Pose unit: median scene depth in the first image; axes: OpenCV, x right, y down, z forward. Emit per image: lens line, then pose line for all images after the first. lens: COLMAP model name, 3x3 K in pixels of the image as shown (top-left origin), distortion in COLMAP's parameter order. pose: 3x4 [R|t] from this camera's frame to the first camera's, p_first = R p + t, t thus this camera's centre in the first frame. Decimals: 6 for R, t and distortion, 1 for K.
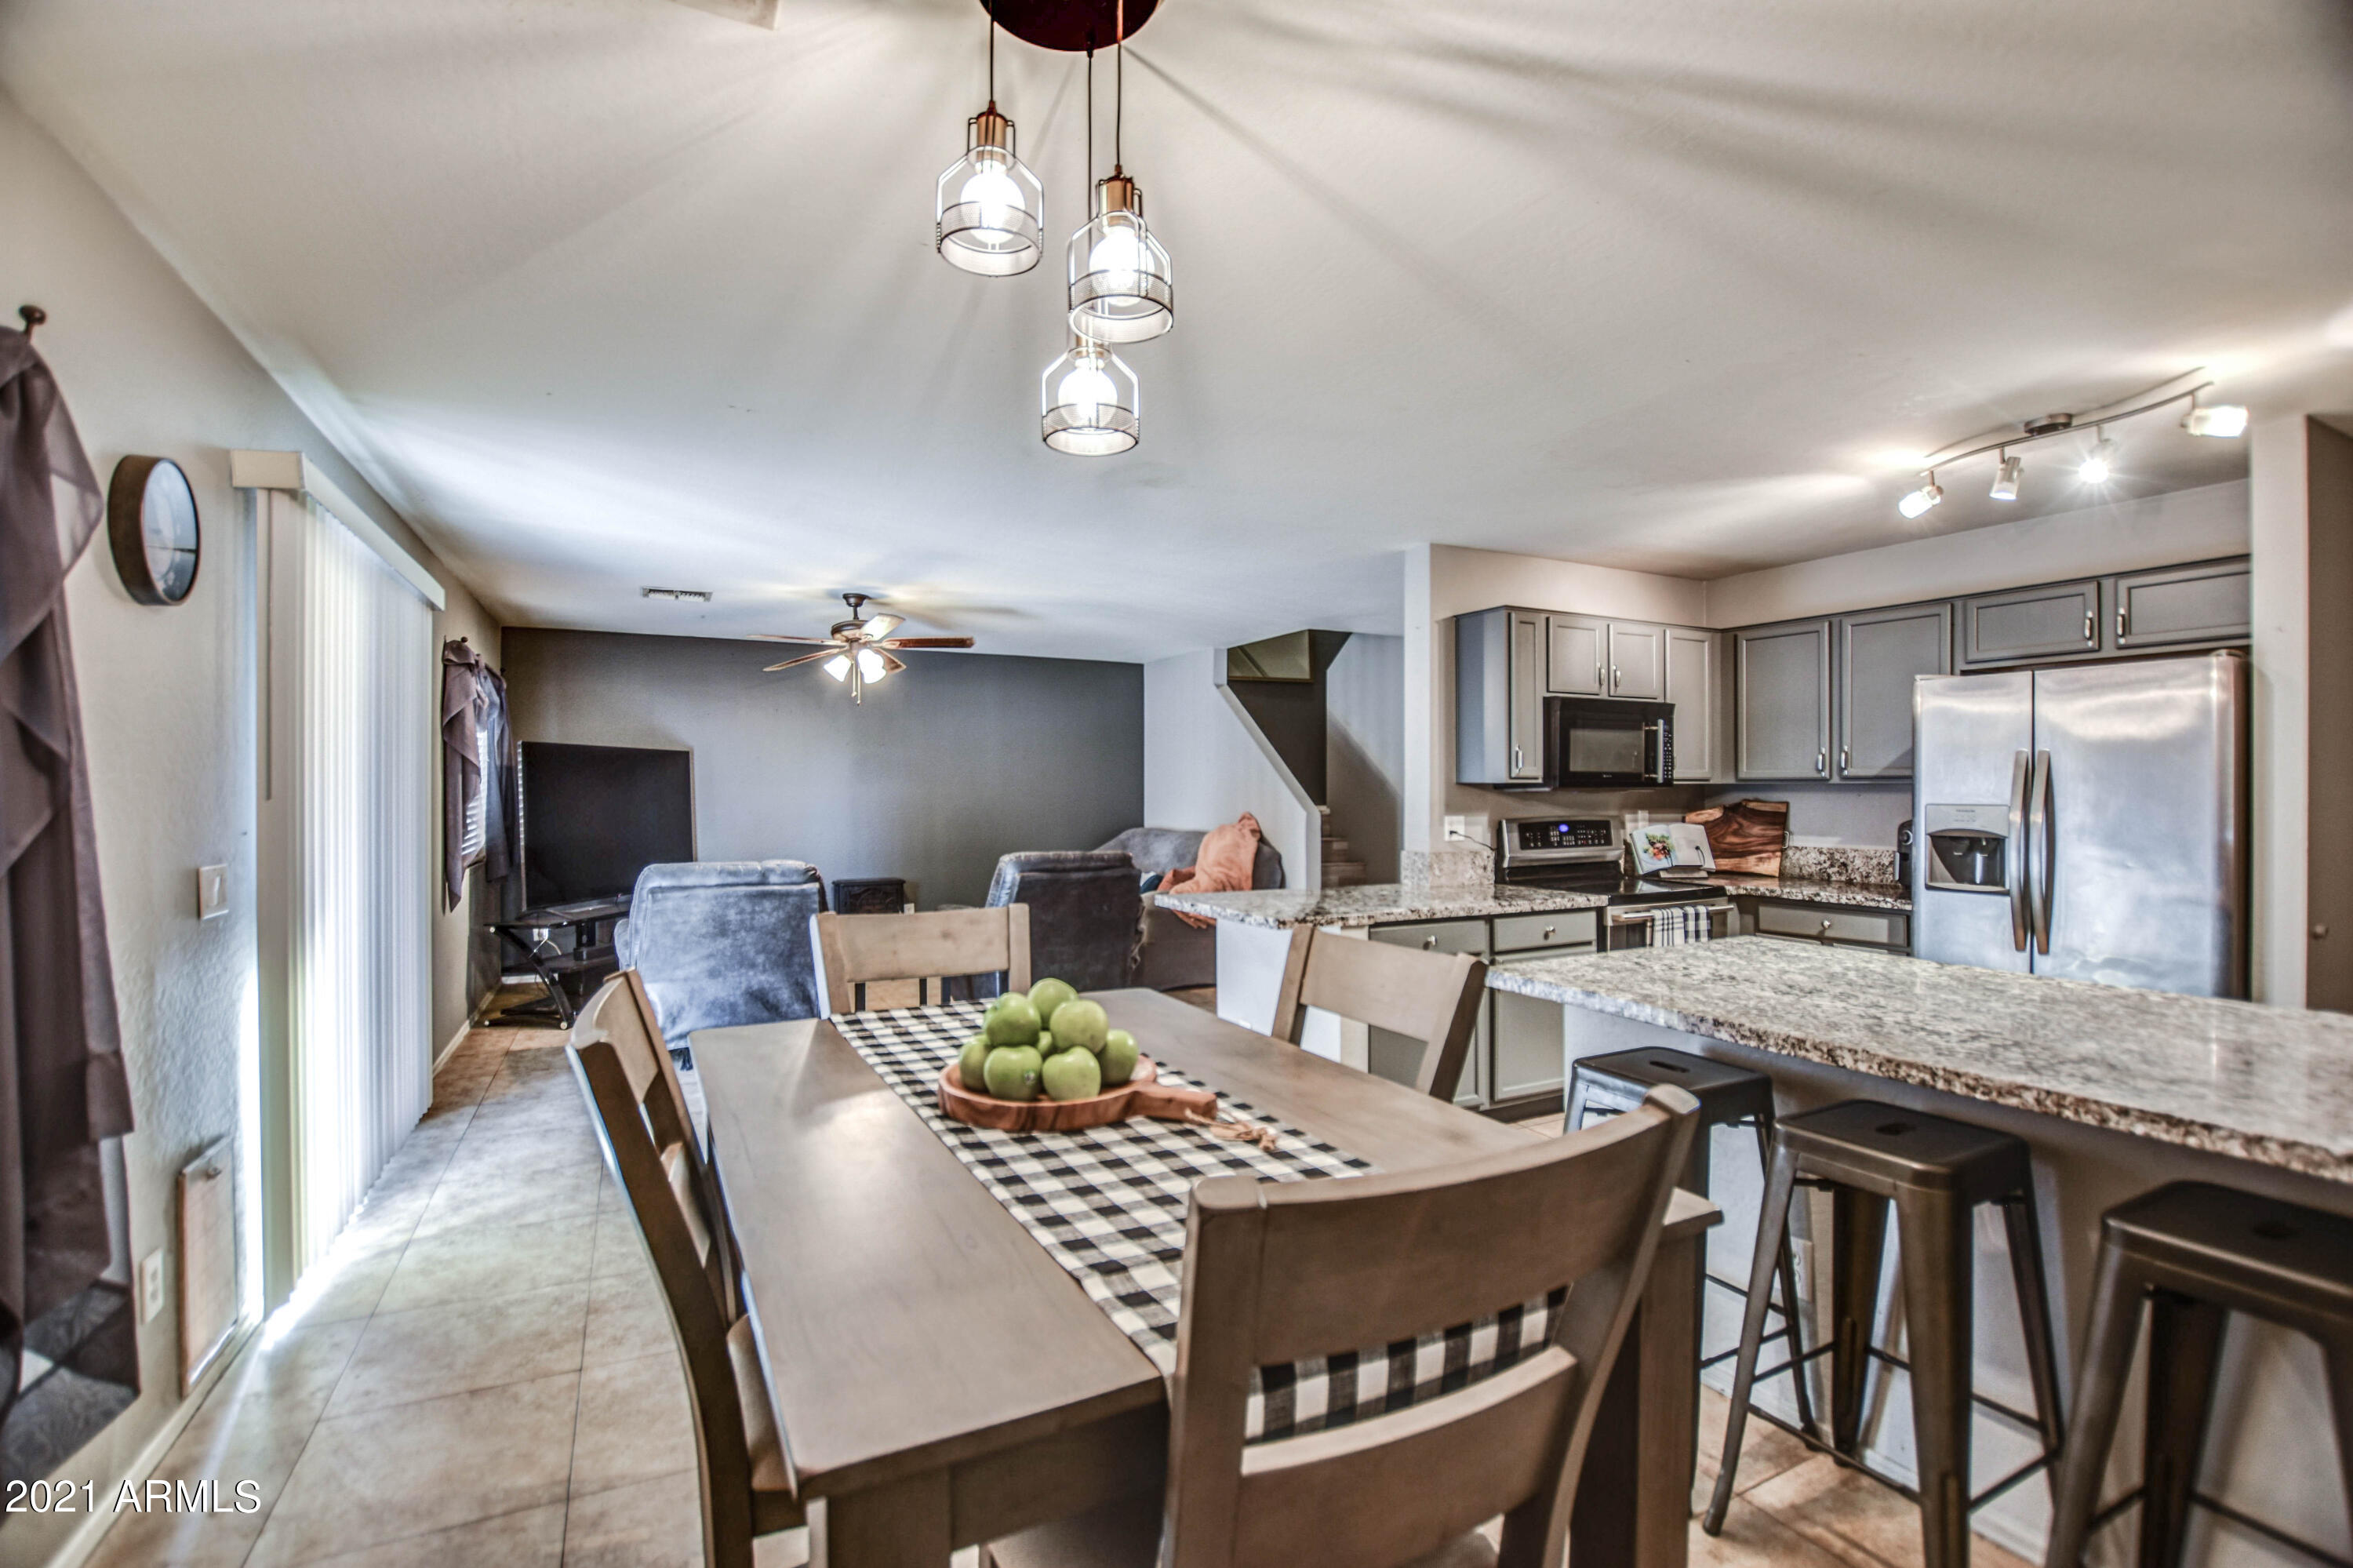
lens RADIAL K [[1041.4, 0, 1177.1], [0, 1041.4, 792.6], [0, 0, 1]] dist [-0.032309, 0.003669]
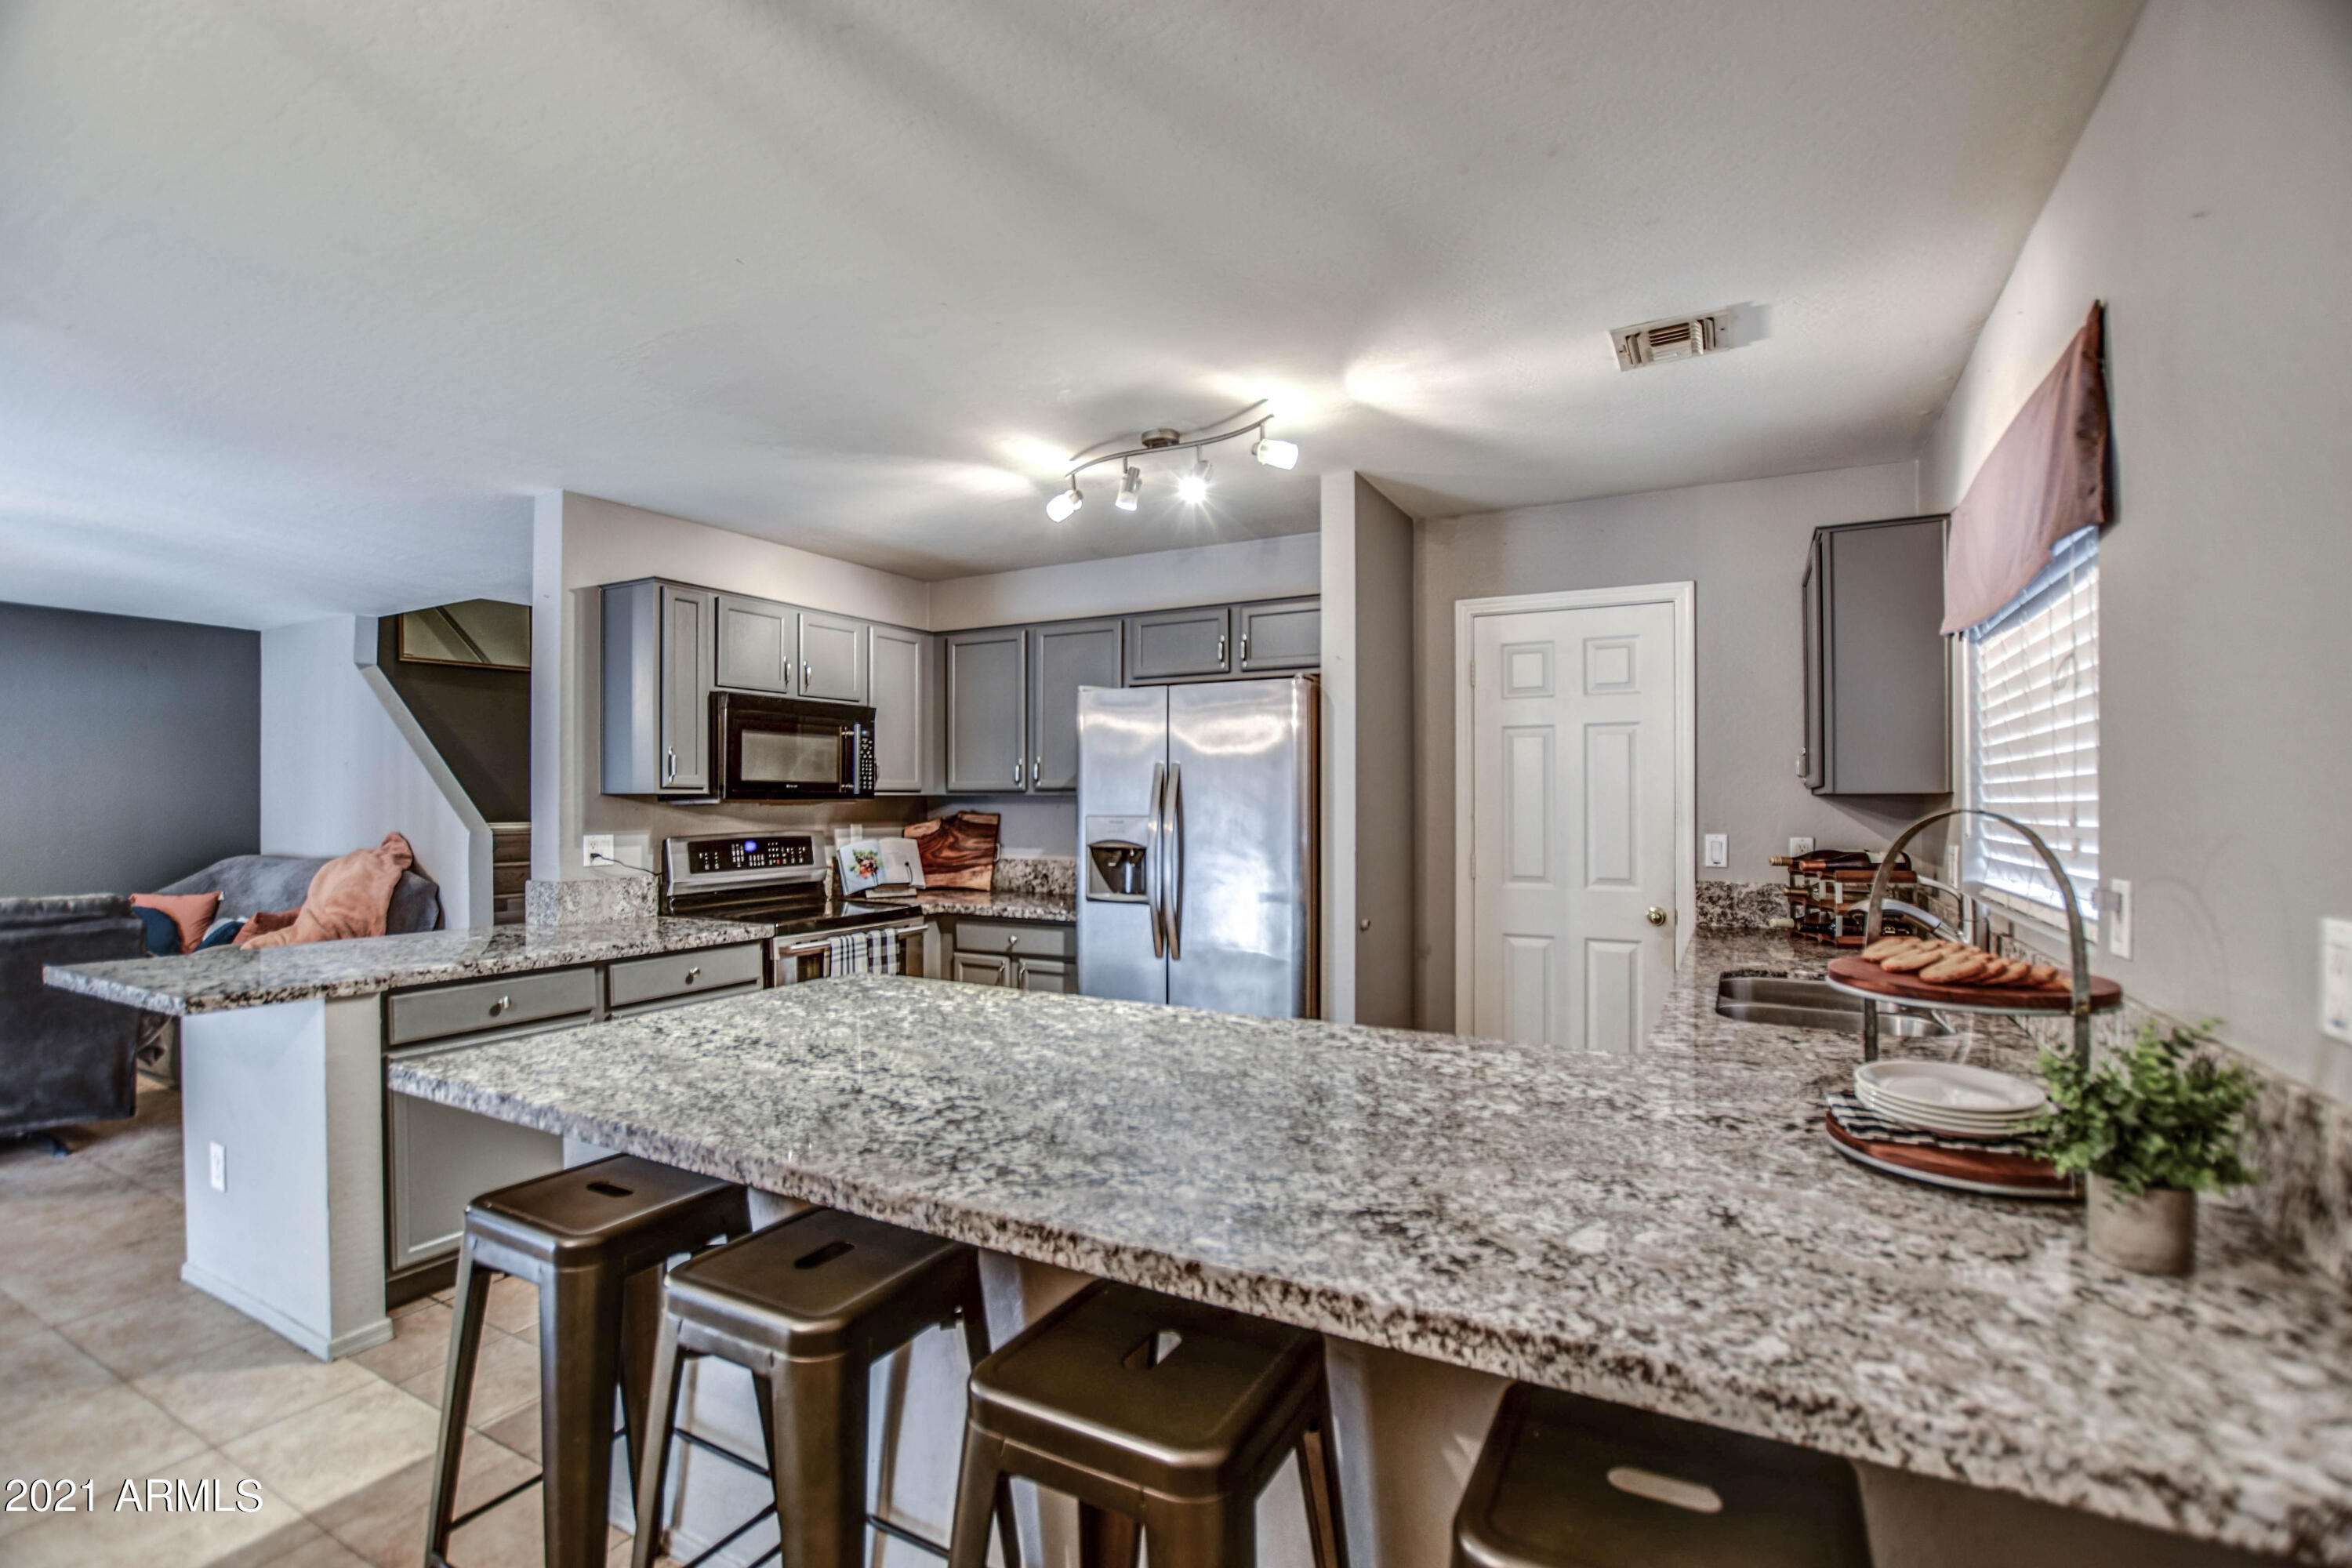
lens RADIAL K [[1051.1, 0, 1179.0], [0, 1051.1, 793.7], [0, 0, 1]] dist [-0.027467, 0.000479]
pose [[0.824636, 0.002844, 0.565657, 0.186199], [0.003342, 0.999945, -0.009900, 0.000415], [-0.565654, 0.010055, 0.824581, 0.086108]]
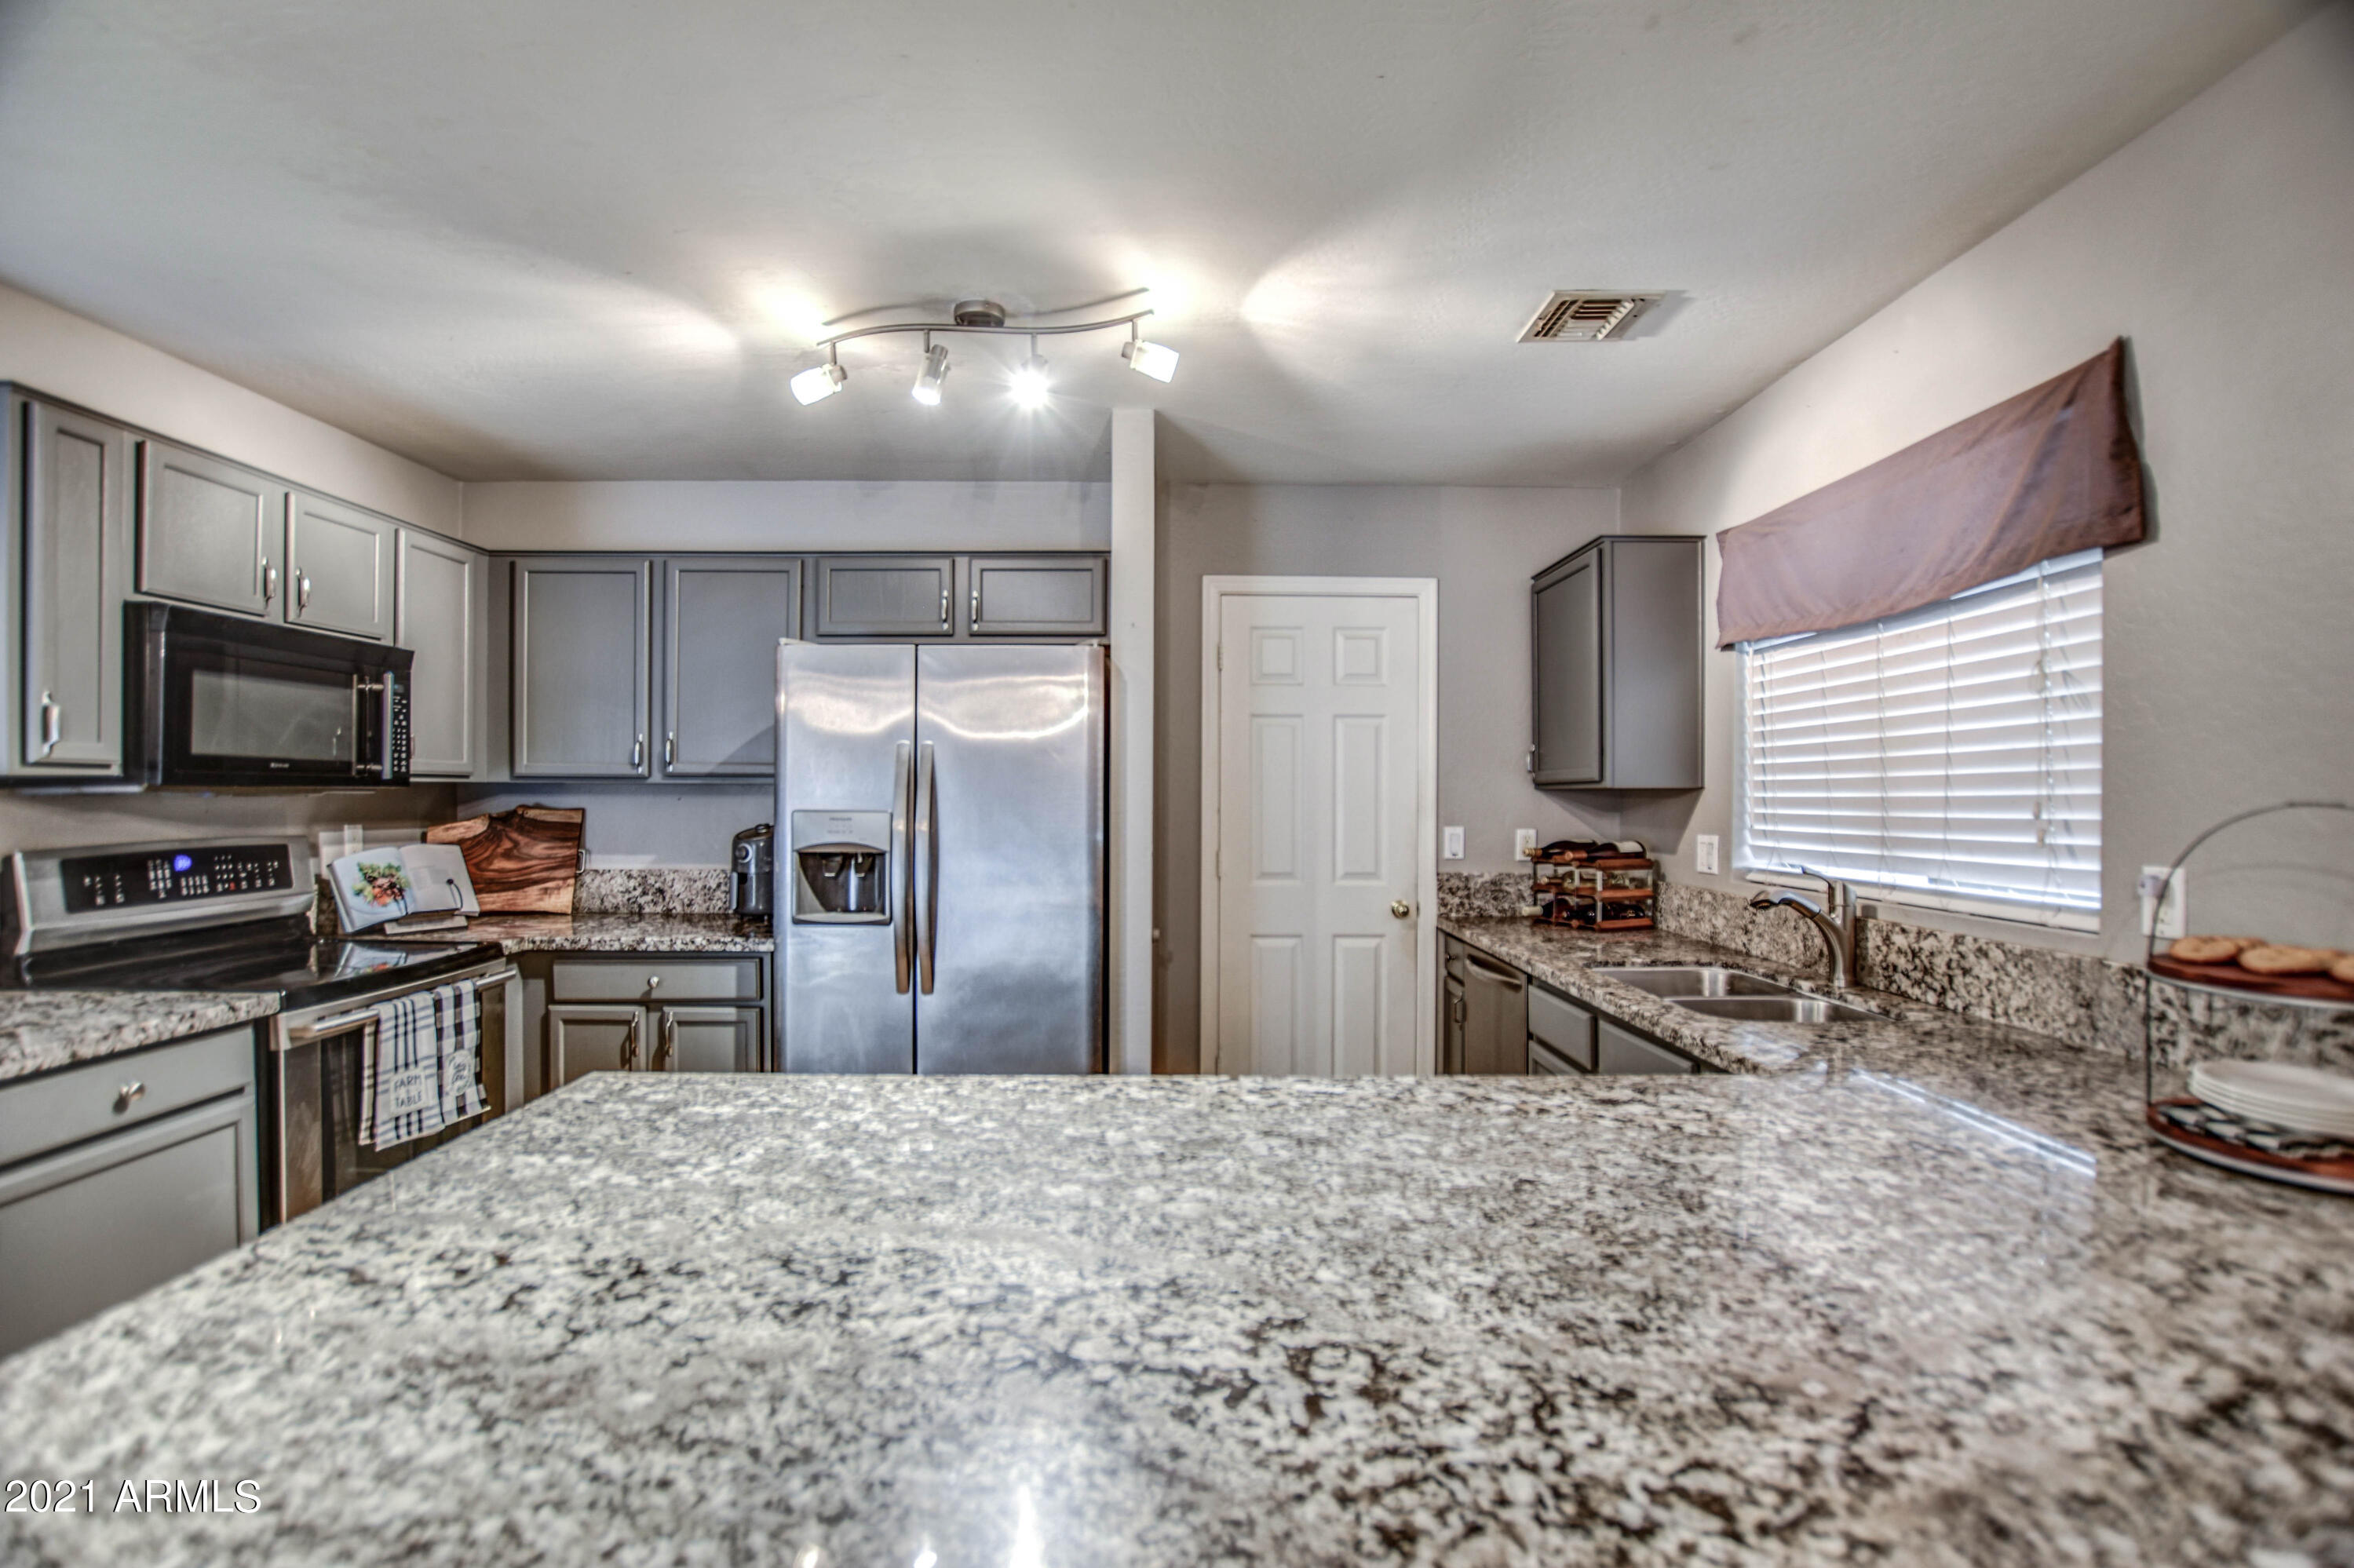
lens RADIAL K [[1041.7, 0, 1177.6], [0, 1041.7, 792.6], [0, 0, 1]] dist [-0.032309, 0.003669]
pose [[0.448030, 0.002945, 0.894014, 0.148402], [0.000411, 0.999994, -0.003500, 0.000682], [-0.894018, 0.001936, 0.448026, 0.338048]]
